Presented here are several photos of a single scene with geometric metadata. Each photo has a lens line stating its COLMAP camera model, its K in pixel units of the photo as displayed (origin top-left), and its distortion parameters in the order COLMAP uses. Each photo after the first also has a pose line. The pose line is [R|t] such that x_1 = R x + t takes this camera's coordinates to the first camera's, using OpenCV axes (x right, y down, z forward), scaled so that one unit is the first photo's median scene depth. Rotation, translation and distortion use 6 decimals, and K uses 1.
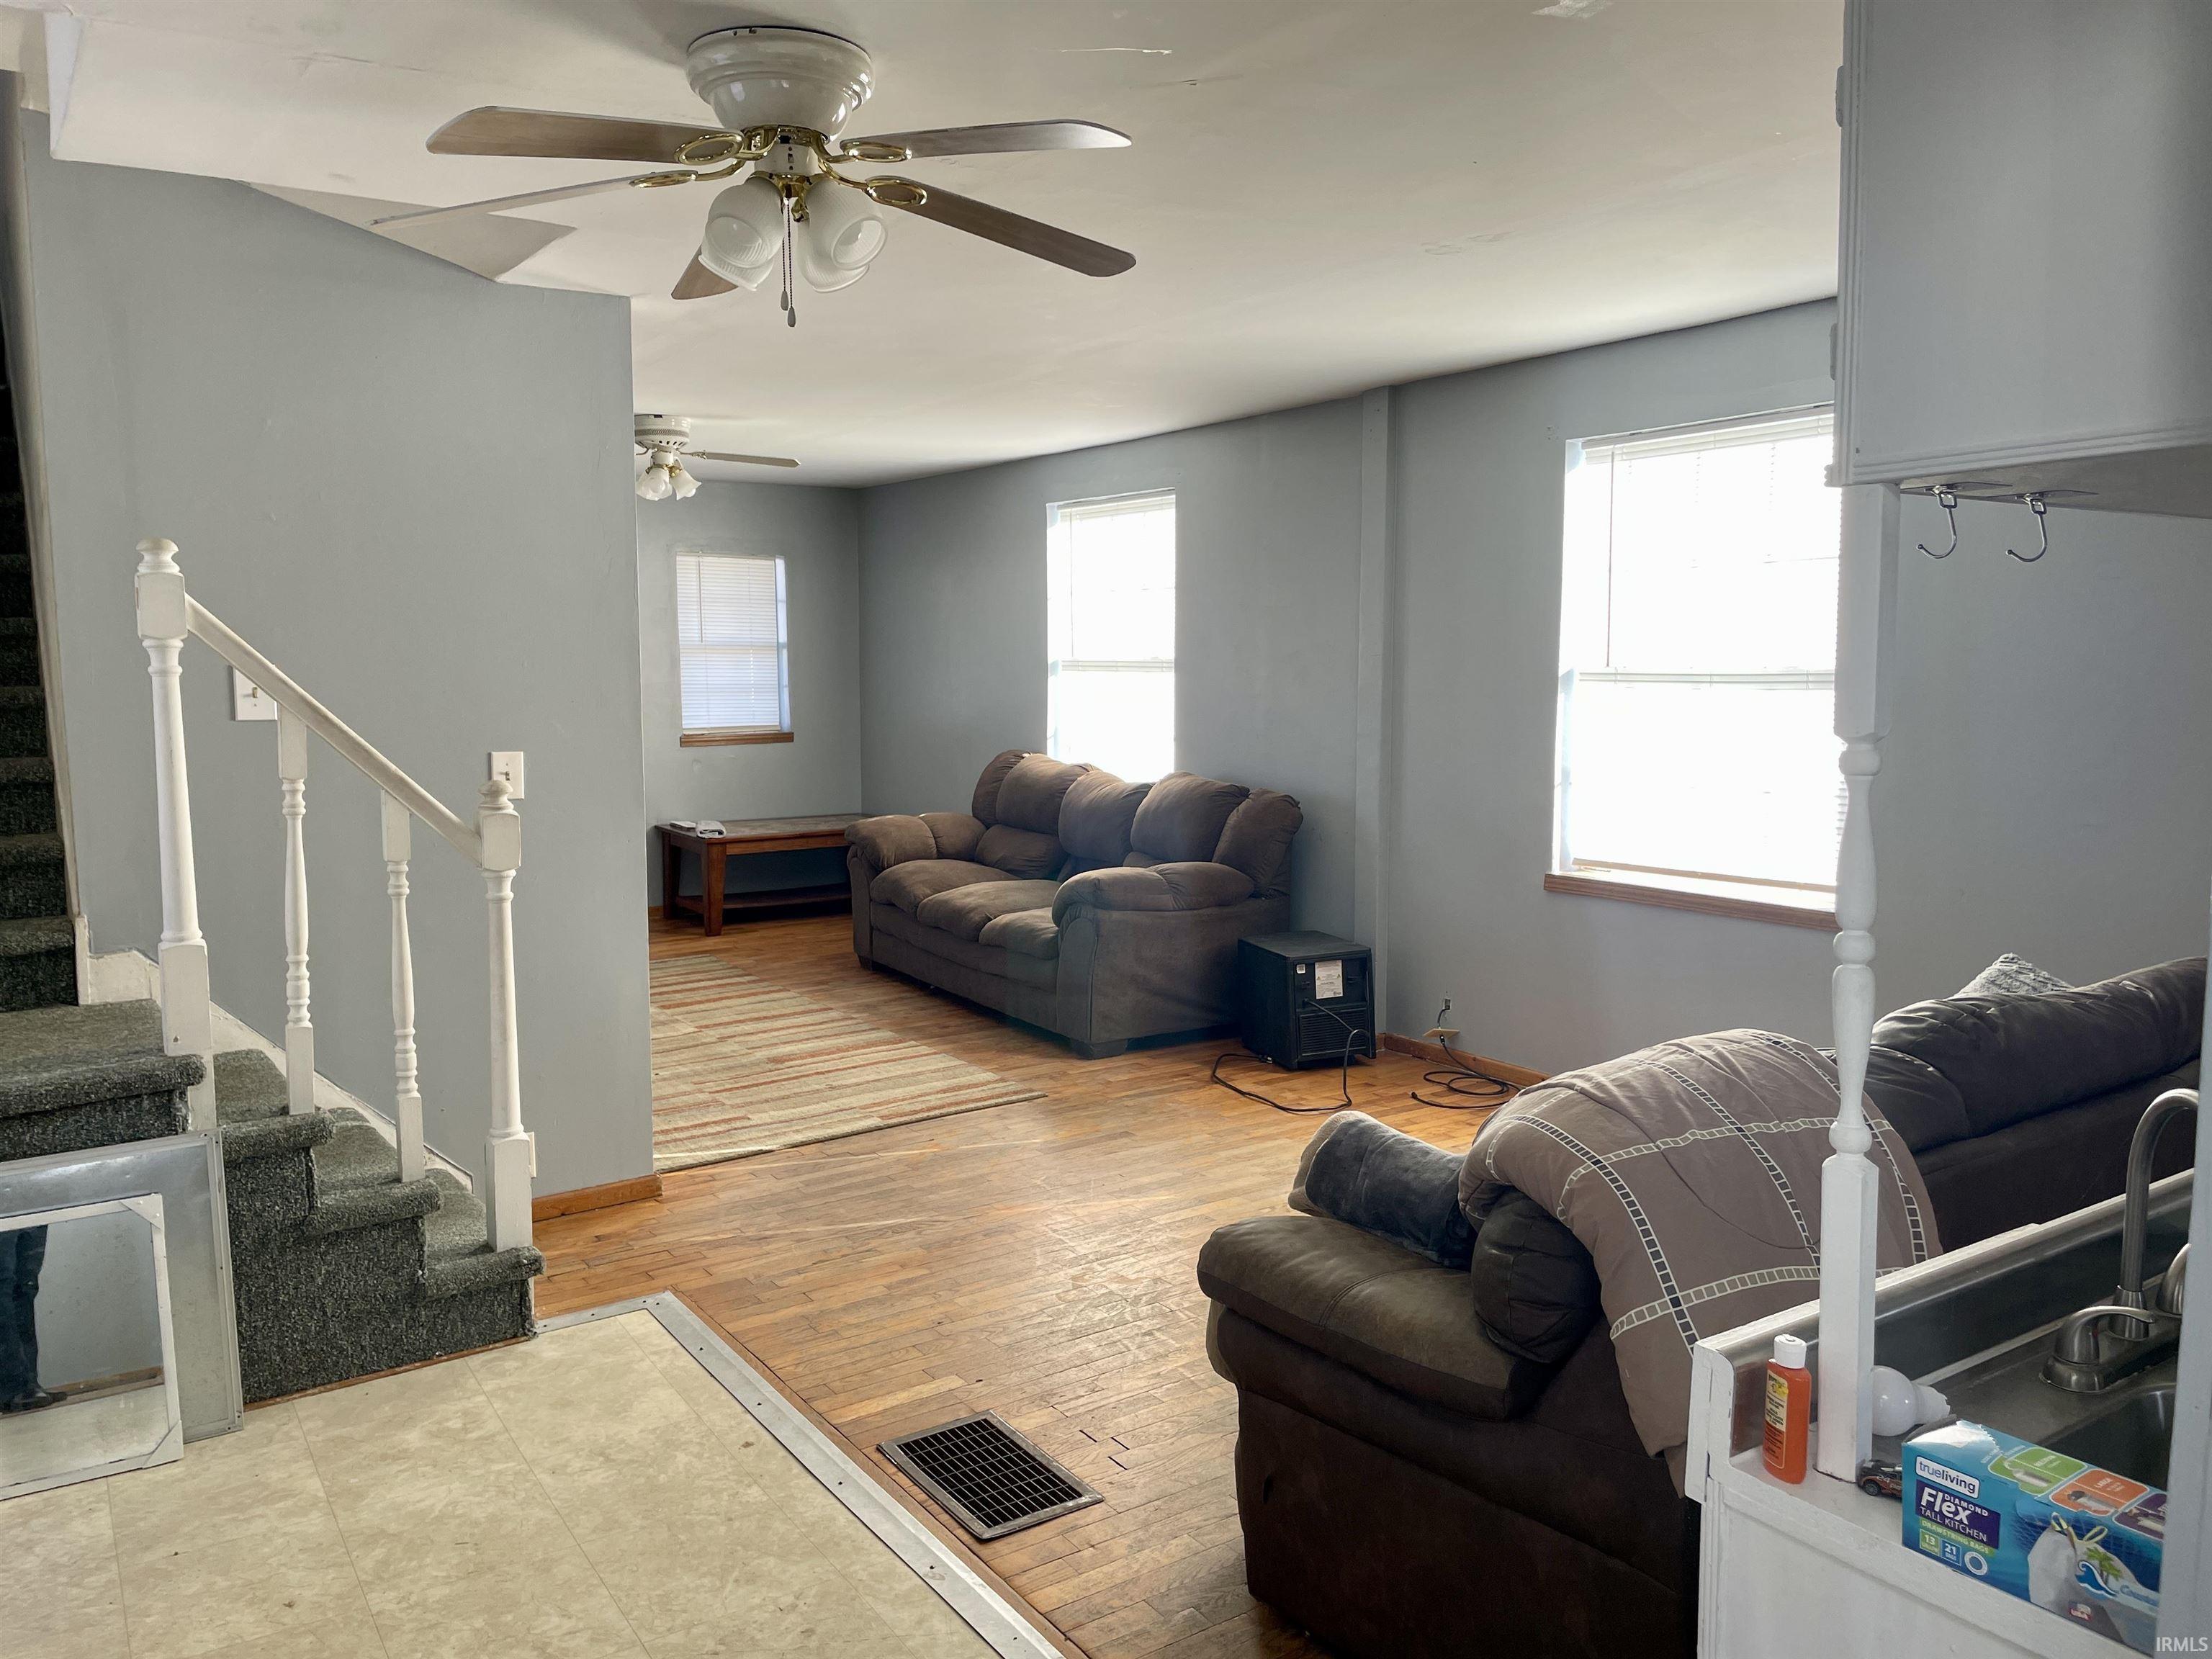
lens RADIAL K [[1664.0, 0, 1087.7], [0, 1664.0, 823.3], [0, 0, 1]] dist [0.087915, -0.110071]
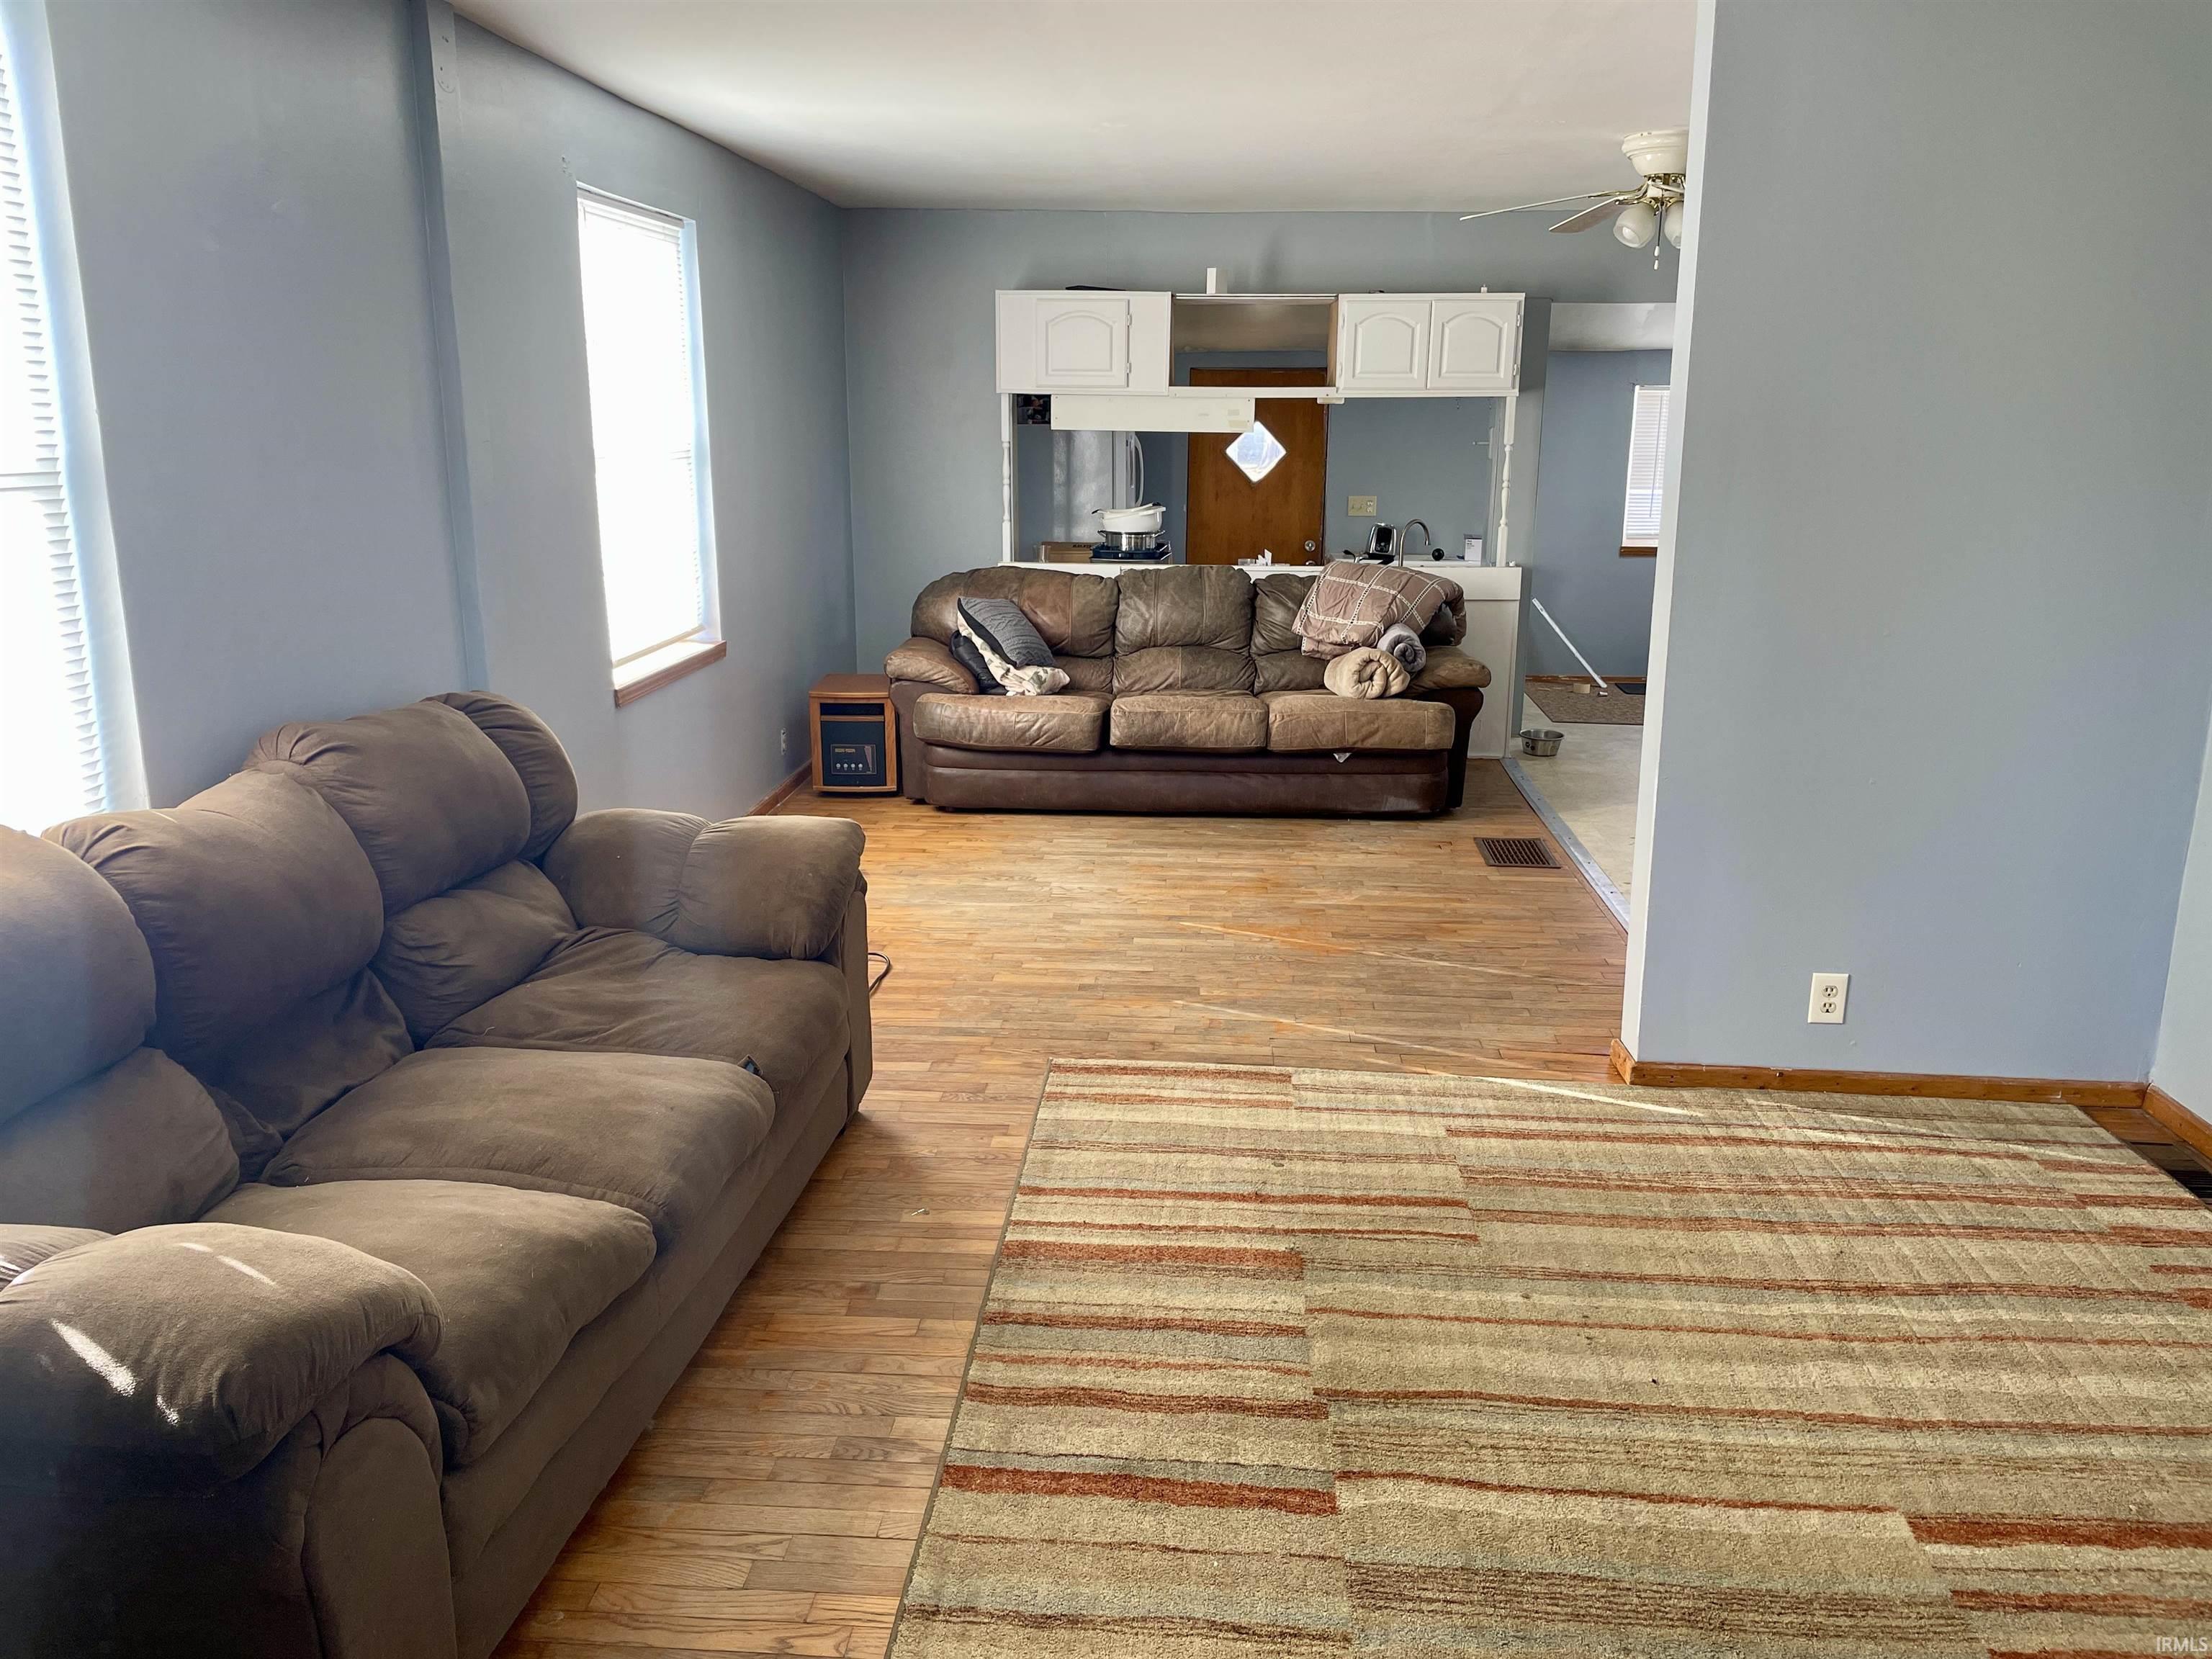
lens RADIAL K [[1664.0, 0, 1101.4], [0, 1664.0, 827.3], [0, 0, 1]] dist [0.087915, -0.110071]
pose [[-0.789236, -0.145083, 0.596705, -0.410971], [0.062158, 0.947826, 0.312669, -0.142409], [-0.610936, 0.283860, -0.739041, 1.326745]]
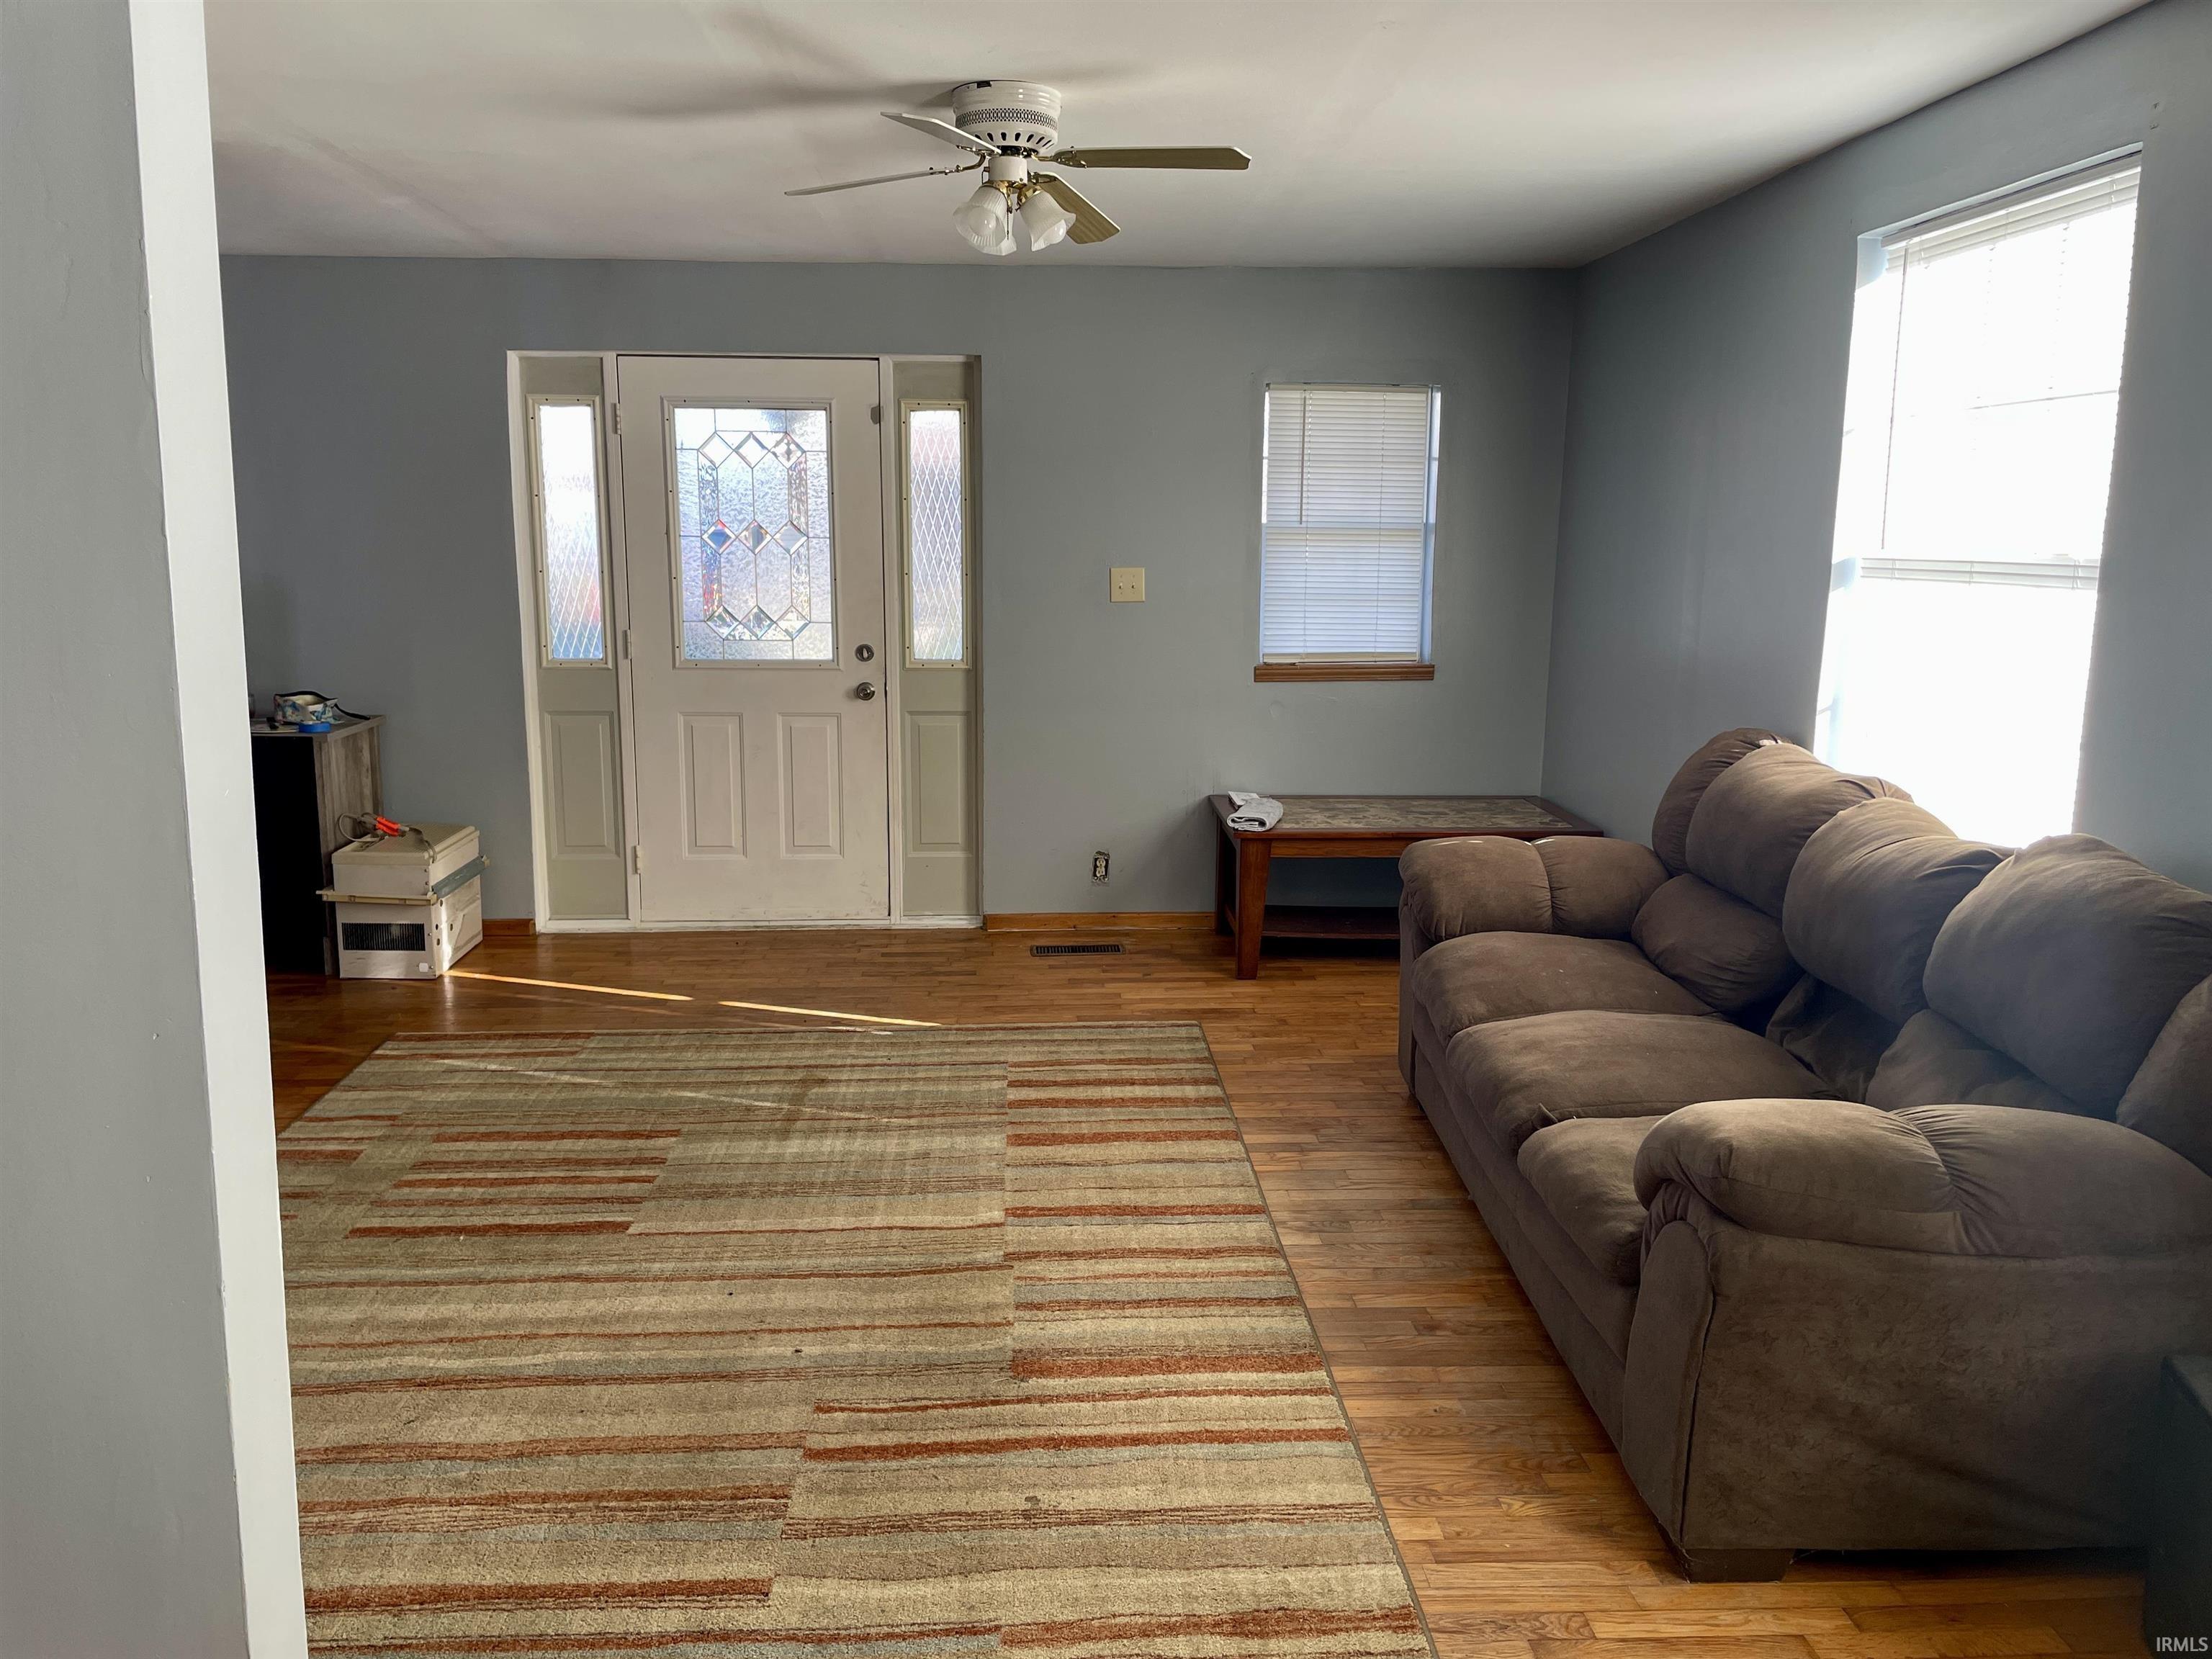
lens RADIAL K [[1664.0, 0, 1084.4], [0, 1664.0, 818.0], [0, 0, 1]] dist [0.087915, -0.110071]
pose [[0.853531, 0.097167, -0.511902, 0.066127], [-0.065143, 0.994649, 0.080183, -0.058563], [0.516954, -0.035092, 0.855293, 0.567947]]
